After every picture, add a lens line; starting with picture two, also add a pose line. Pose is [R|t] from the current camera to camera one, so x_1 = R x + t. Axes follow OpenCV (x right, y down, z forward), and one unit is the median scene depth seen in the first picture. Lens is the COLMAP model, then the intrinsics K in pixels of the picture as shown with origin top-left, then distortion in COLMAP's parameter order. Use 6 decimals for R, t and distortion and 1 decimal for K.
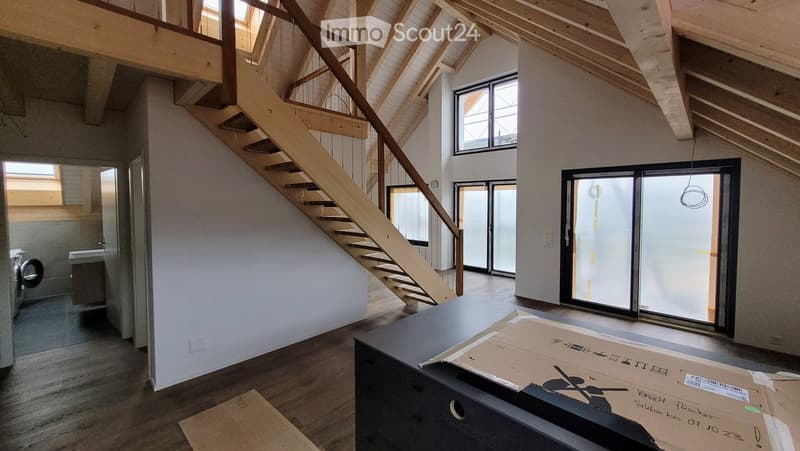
lens RADIAL K [[315.1, 0, 401.2], [0, 315.1, 213.9], [0, 0, 1]] dist [0.001923, 0.000944]
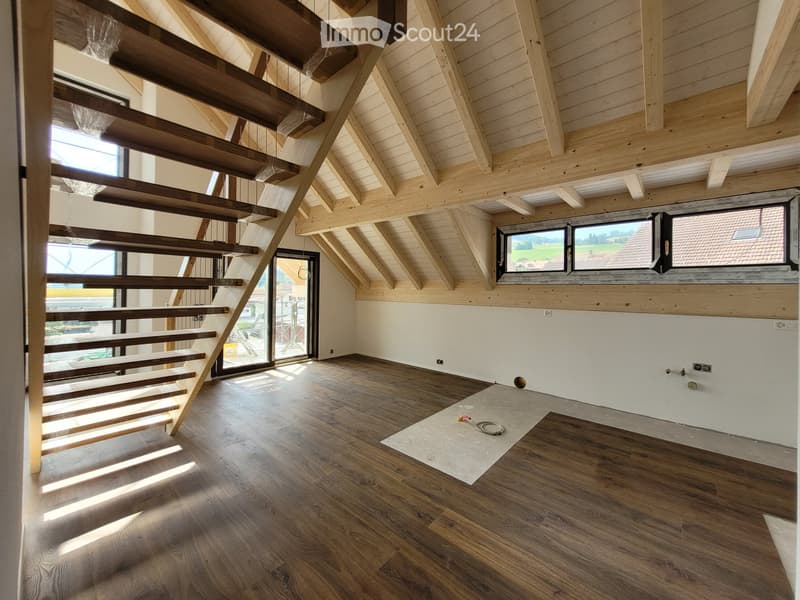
lens RADIAL K [[313.5, 0, 398.5], [0, 313.5, 287.5], [0, 0, 1]] dist [0.006029, -0.001325]
pose [[-0.050724, 0.006917, 0.998689, -0.484989], [0.031726, 0.999483, -0.005311, 0.027710], [-0.998209, 0.031415, -0.050918, 0.468461]]
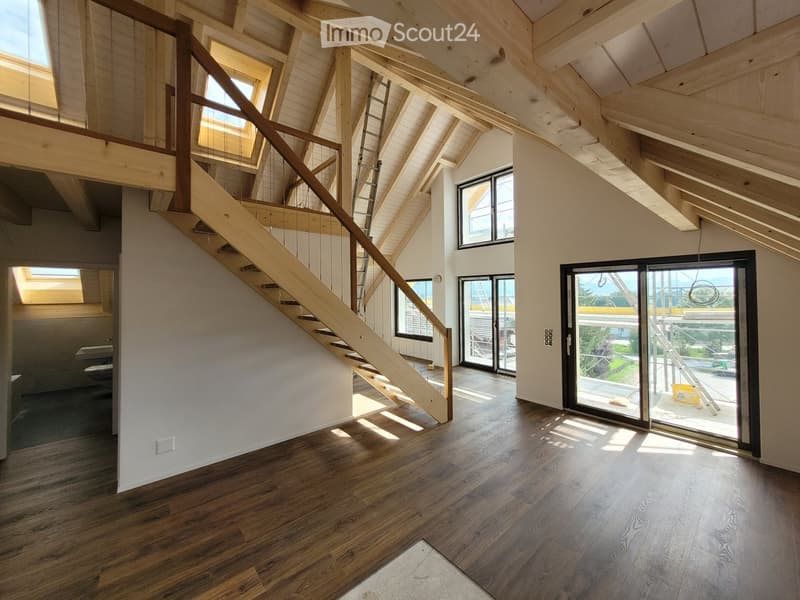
lens RADIAL K [[313.5, 0, 398.6], [0, 313.5, 288.3], [0, 0, 1]] dist [0.006029, -0.001325]
pose [[0.996001, -0.007690, -0.089010, 0.109039], [0.002705, 0.998428, -0.055991, -0.015874], [0.089300, 0.055526, 0.994456, 0.025272]]
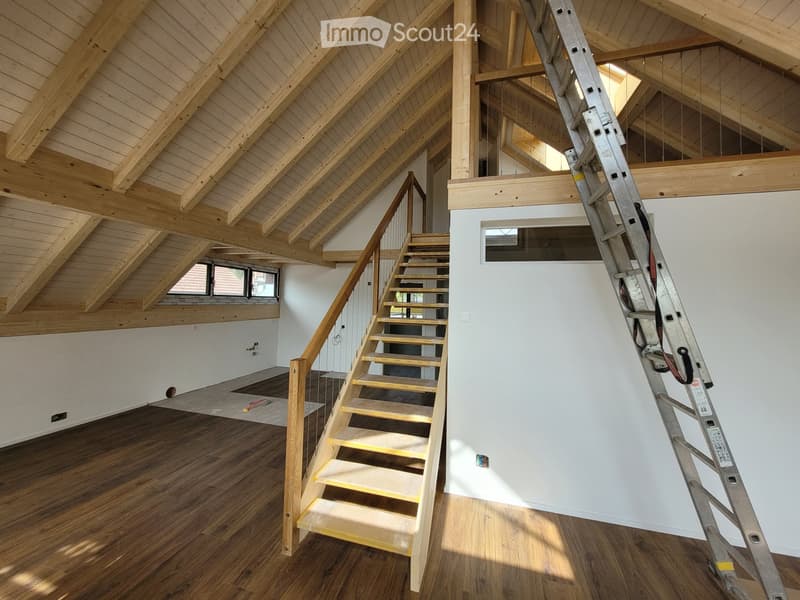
lens RADIAL K [[313.5, 0, 397.4], [0, 313.5, 286.7], [0, 0, 1]] dist [0.006029, -0.001325]
pose [[-0.880426, -0.040913, -0.472415, 0.250064], [-0.041719, 0.999091, -0.008776, -0.056934], [0.472344, 0.011982, -0.881333, 1.326706]]
